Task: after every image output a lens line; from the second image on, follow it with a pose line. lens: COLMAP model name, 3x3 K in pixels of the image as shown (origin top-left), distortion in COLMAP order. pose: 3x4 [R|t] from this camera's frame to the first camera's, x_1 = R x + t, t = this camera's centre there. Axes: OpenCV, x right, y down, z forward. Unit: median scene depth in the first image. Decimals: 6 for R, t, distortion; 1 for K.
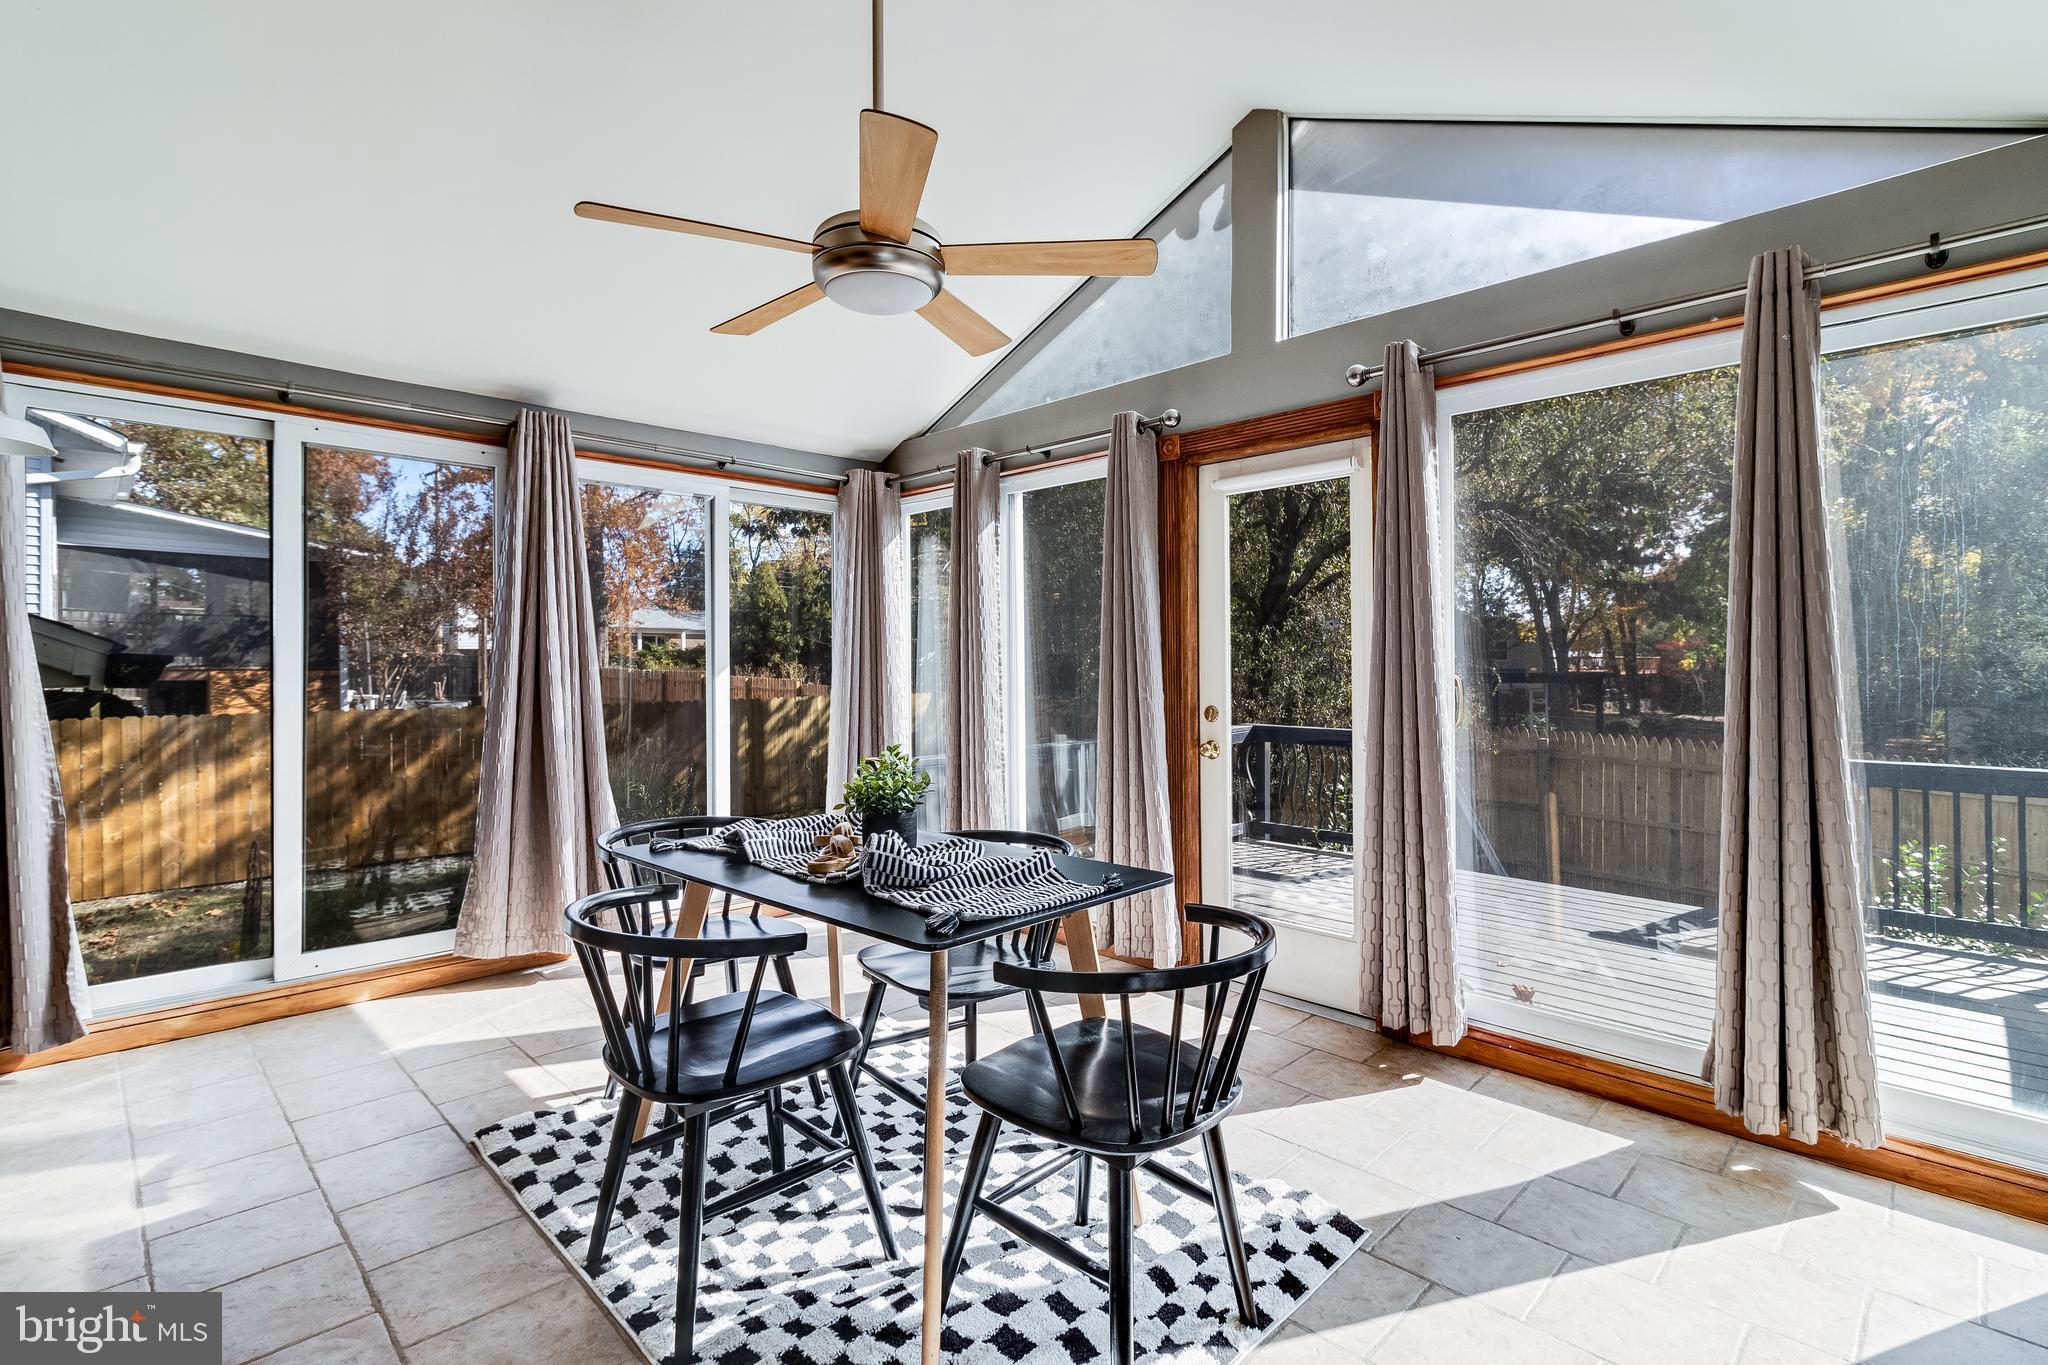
lens RADIAL K [[938.3, 0, 1020.3], [0, 938.3, 659.4], [0, 0, 1]] dist [-0.002448, -0.000257]
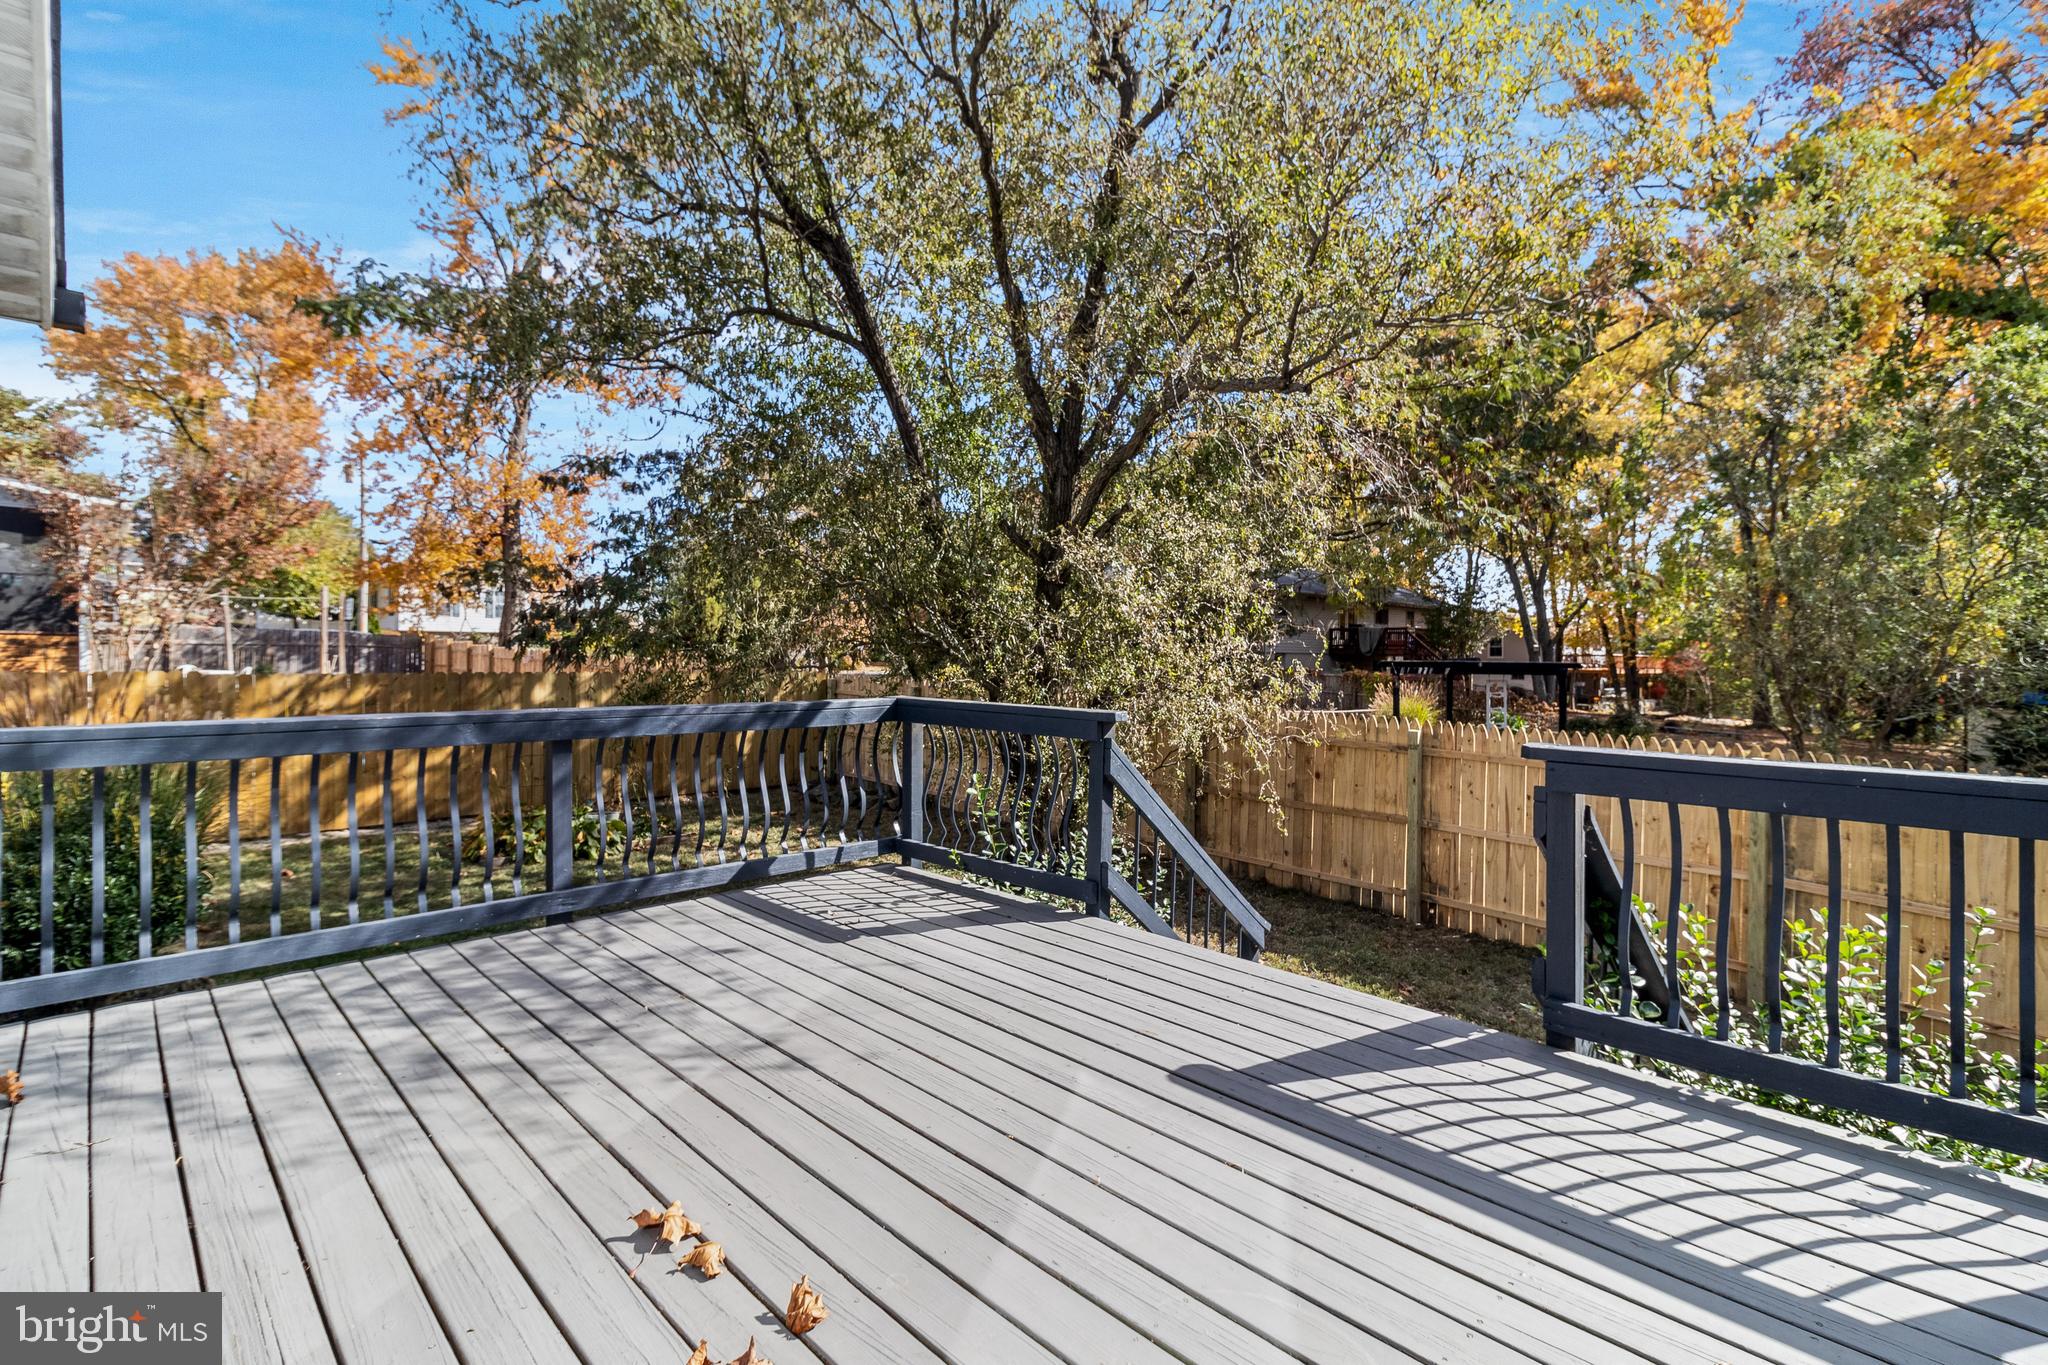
lens RADIAL K [[938.3, 0, 1020.3], [0, 938.3, 659.4], [0, 0, 1]] dist [-0.002448, -0.000257]
pose [[0.999847, 0.011974, -0.012791, 0.159017], [-0.011913, 0.999917, 0.004831, 0.016984], [0.012848, -0.004678, 0.999907, 0.145666]]
